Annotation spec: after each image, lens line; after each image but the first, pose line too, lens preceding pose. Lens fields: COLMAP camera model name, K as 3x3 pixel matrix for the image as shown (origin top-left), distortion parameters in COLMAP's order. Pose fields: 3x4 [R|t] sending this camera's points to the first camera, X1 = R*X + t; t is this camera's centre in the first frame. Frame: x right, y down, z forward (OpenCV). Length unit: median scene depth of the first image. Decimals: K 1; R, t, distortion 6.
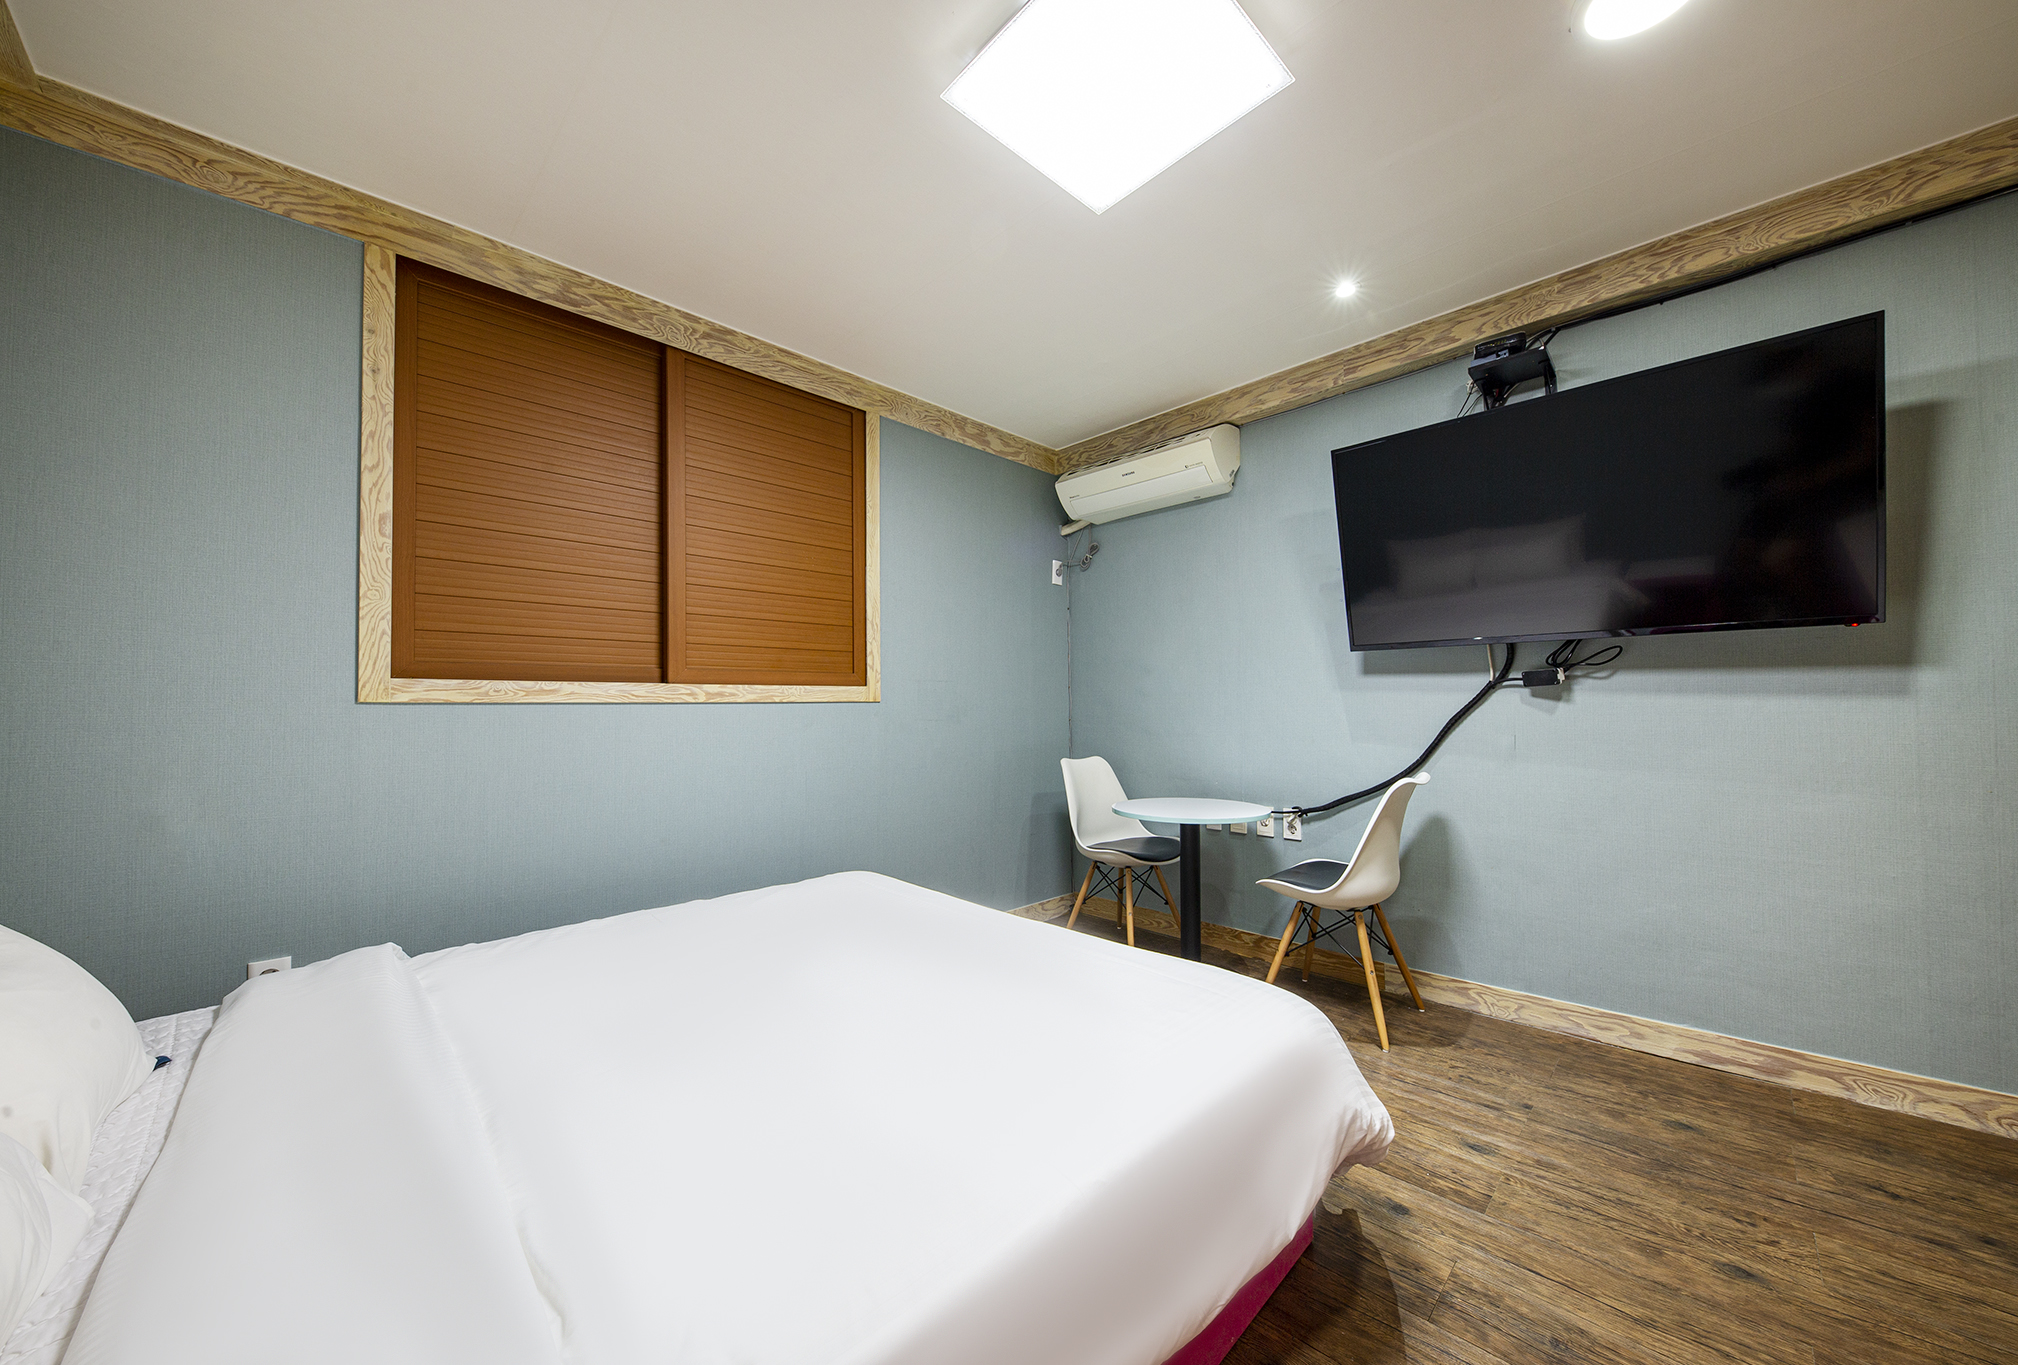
lens RADIAL K [[705.0, 0, 1009.0], [0, 705.0, 685.0], [0, 0, 1]] dist [-0.007106, -0.001225]
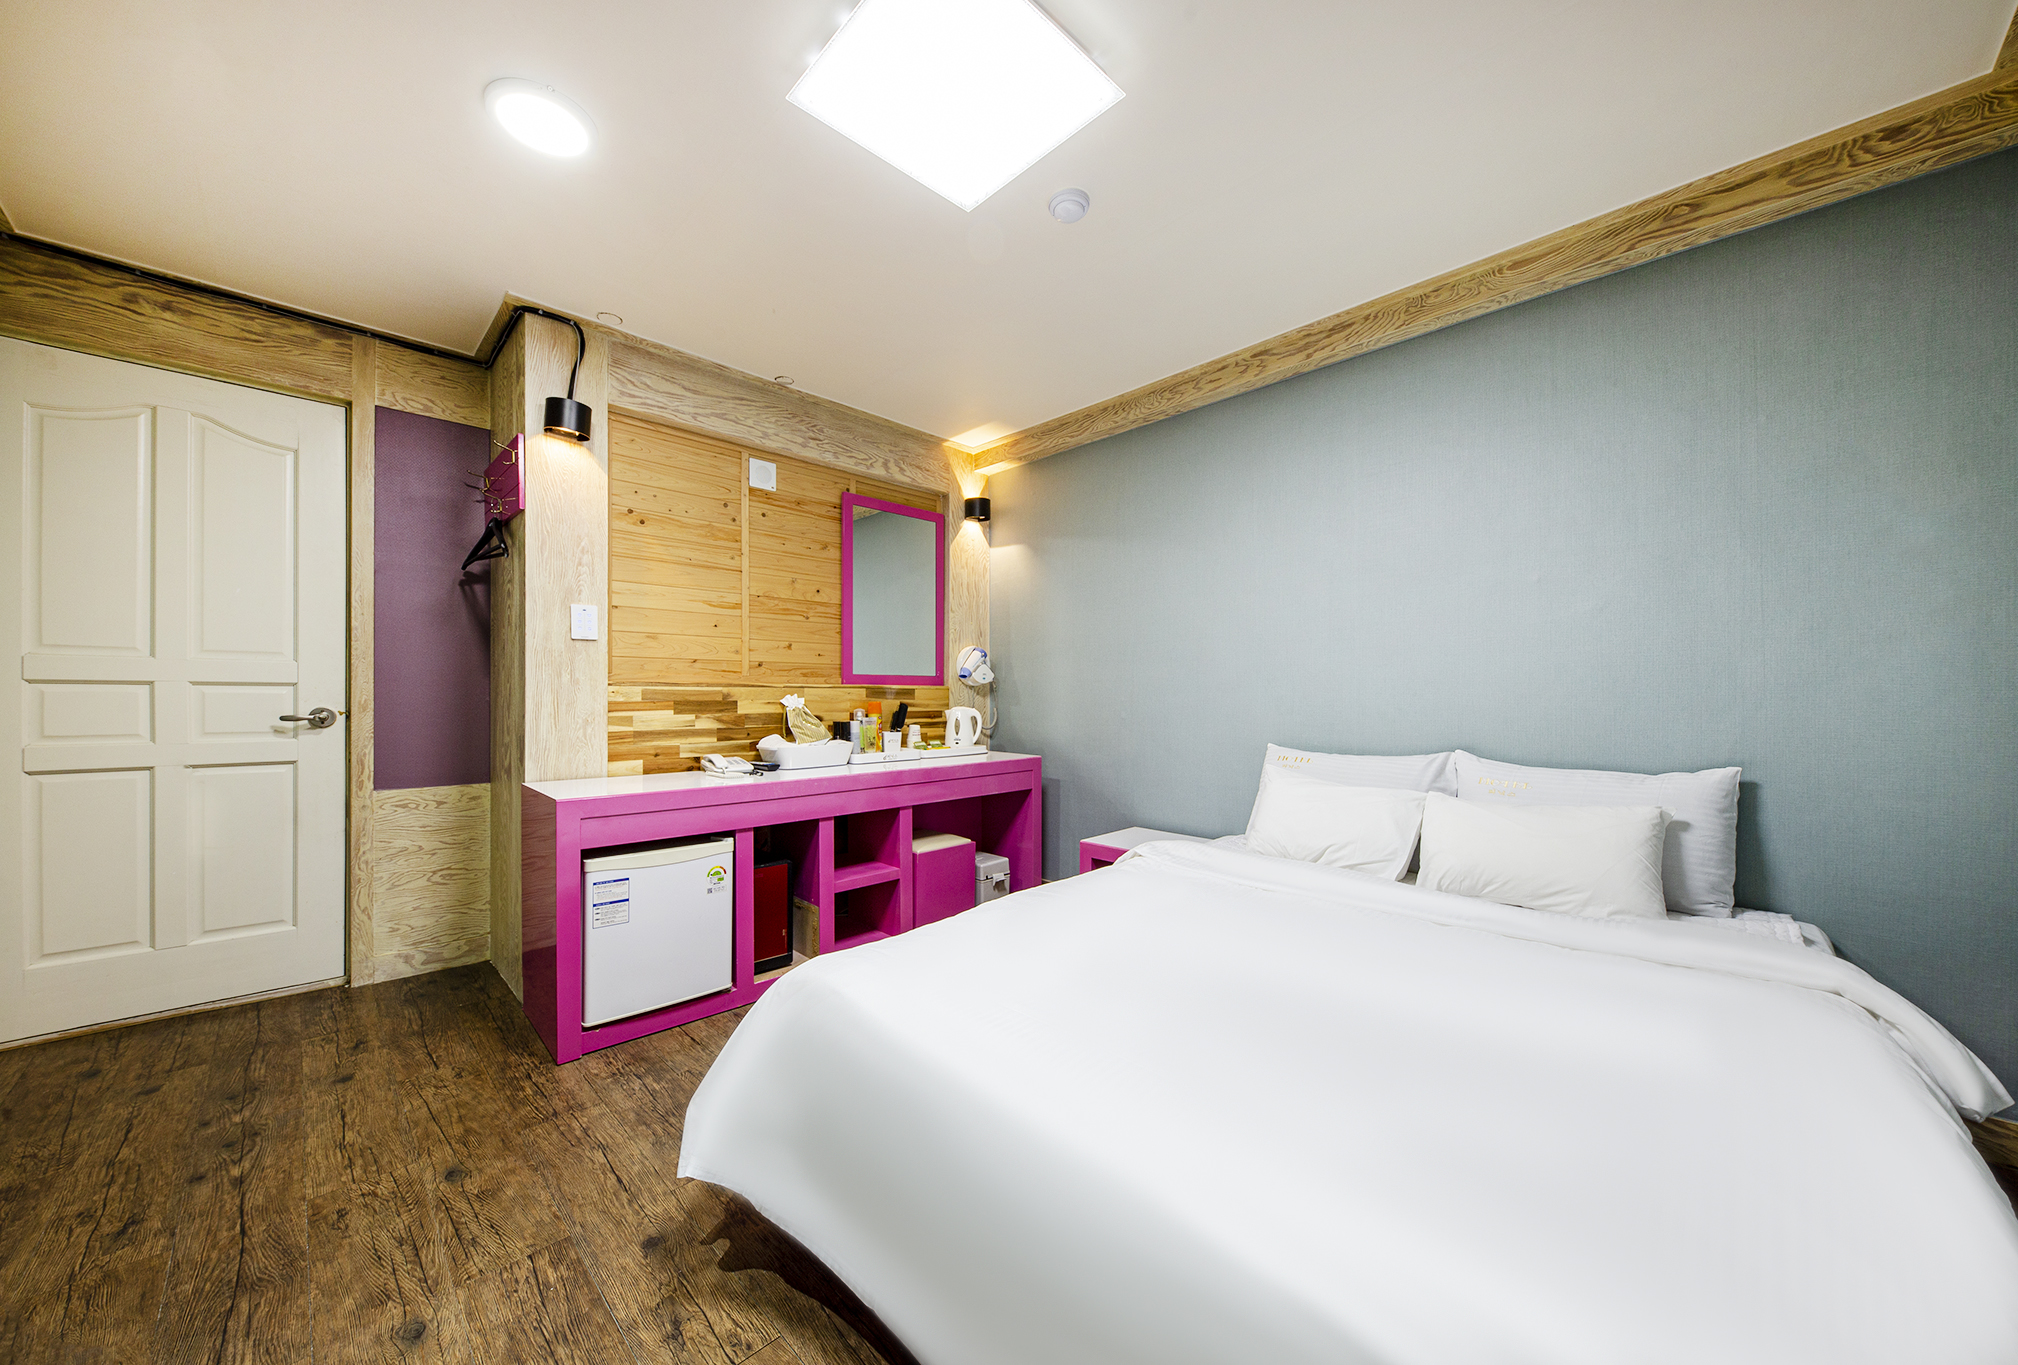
lens RADIAL K [[705.0, 0, 1021.7], [0, 705.0, 687.5], [0, 0, 1]] dist [-0.007106, -0.001225]
pose [[-0.999908, 0.012782, -0.004477, 0.040988], [0.012922, 0.999376, -0.032858, 0.035047], [0.004054, -0.032913, -0.999450, 1.182508]]
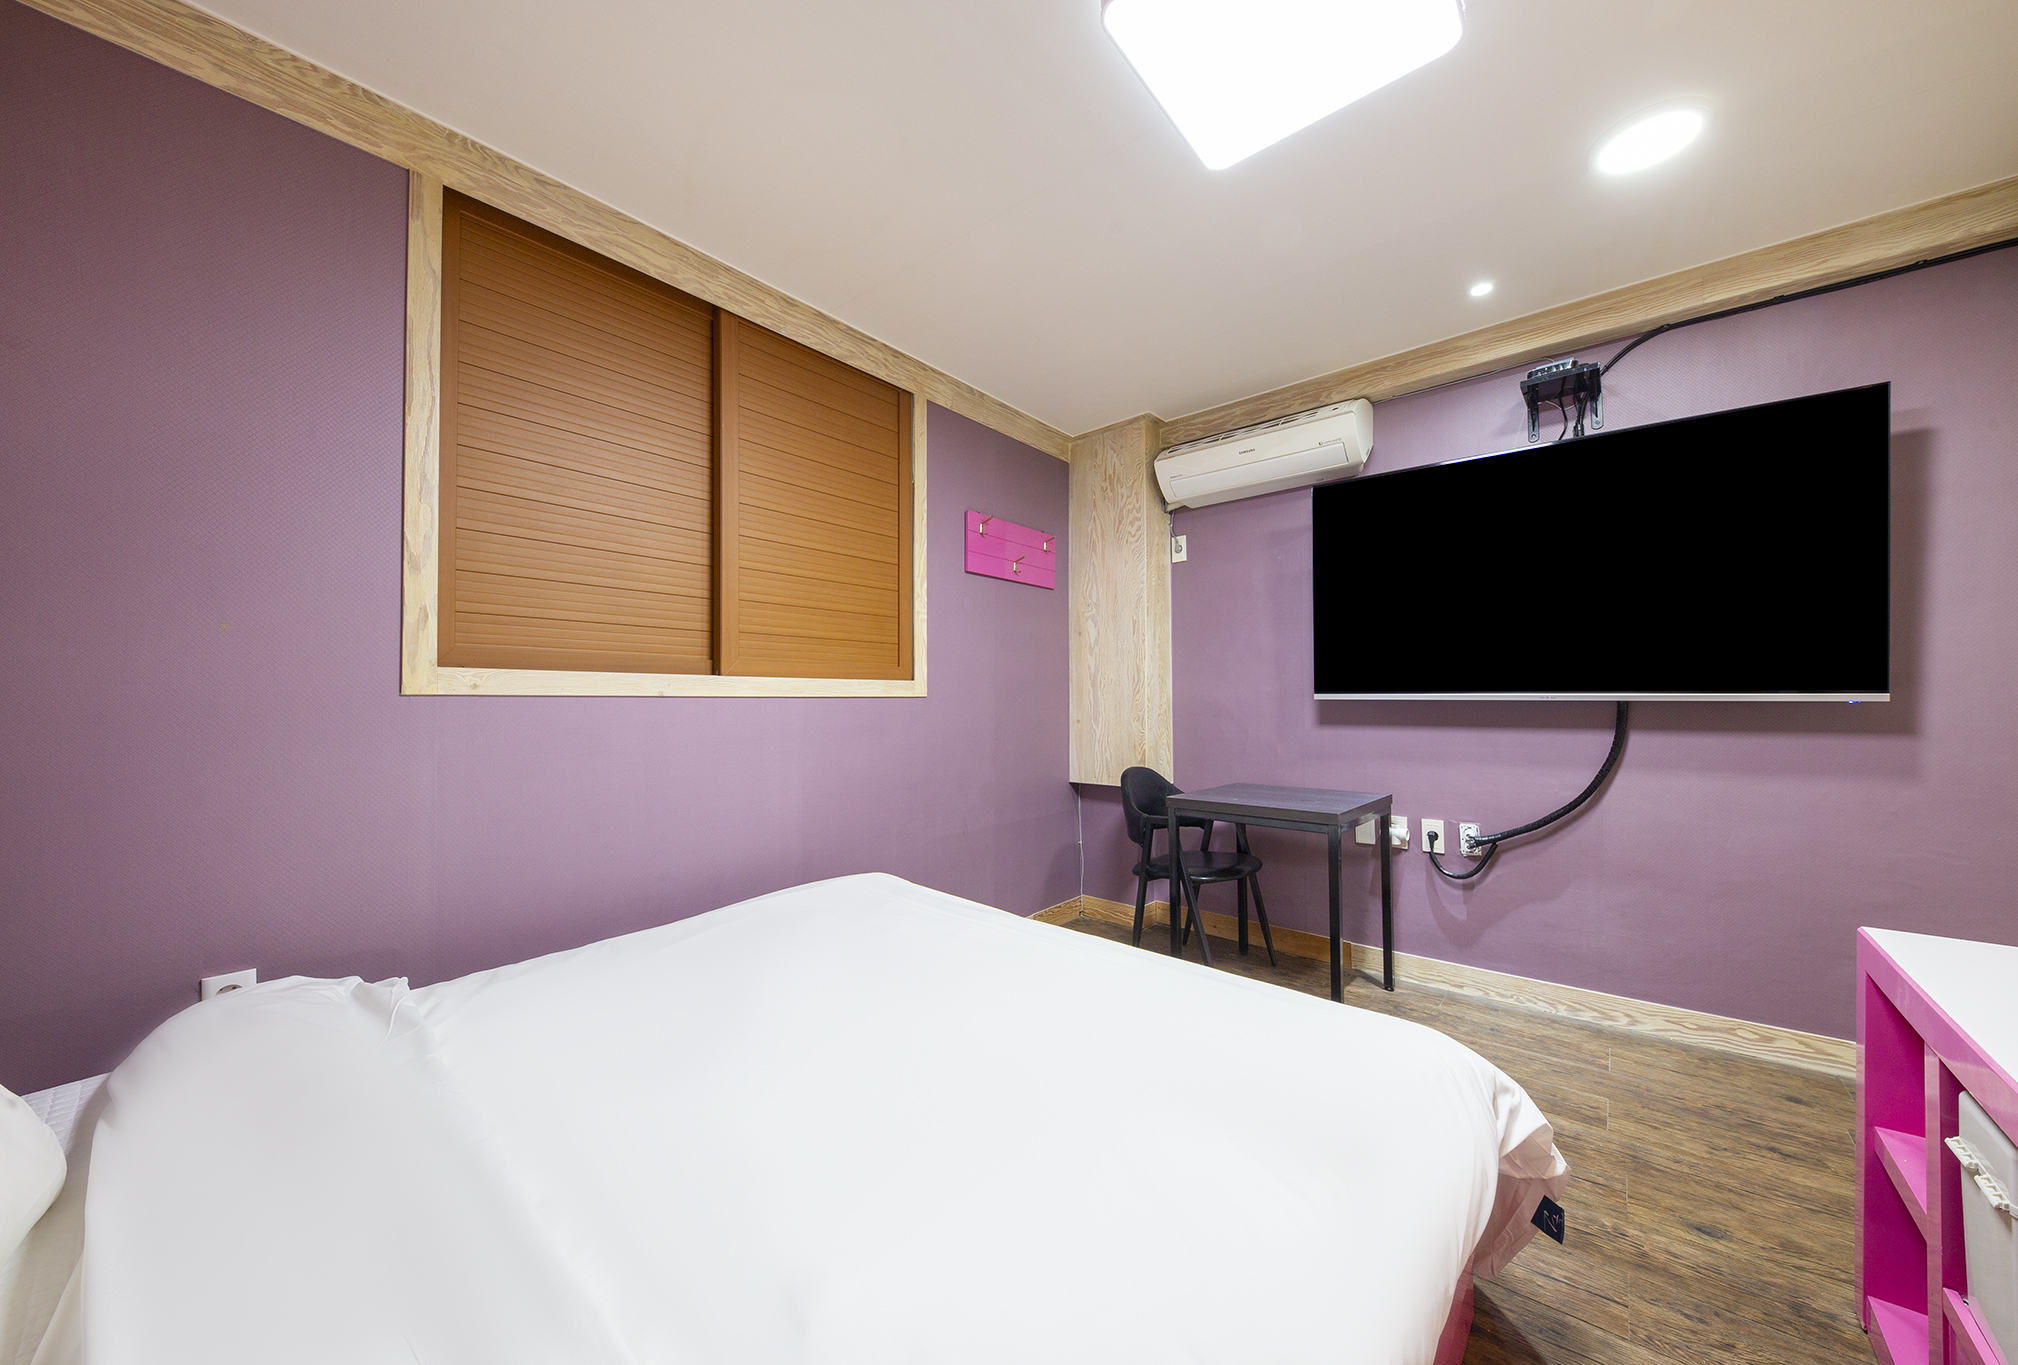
lens RADIAL K [[705.0, 0, 999.0], [0, 705.0, 685.9], [0, 0, 1]] dist [-0.007106, -0.001225]
pose [[0.996446, 0.015168, 0.082852, -0.190943], [-0.016626, 0.999718, 0.016936, -0.009697], [-0.082572, -0.018253, 0.996418, 0.043386]]
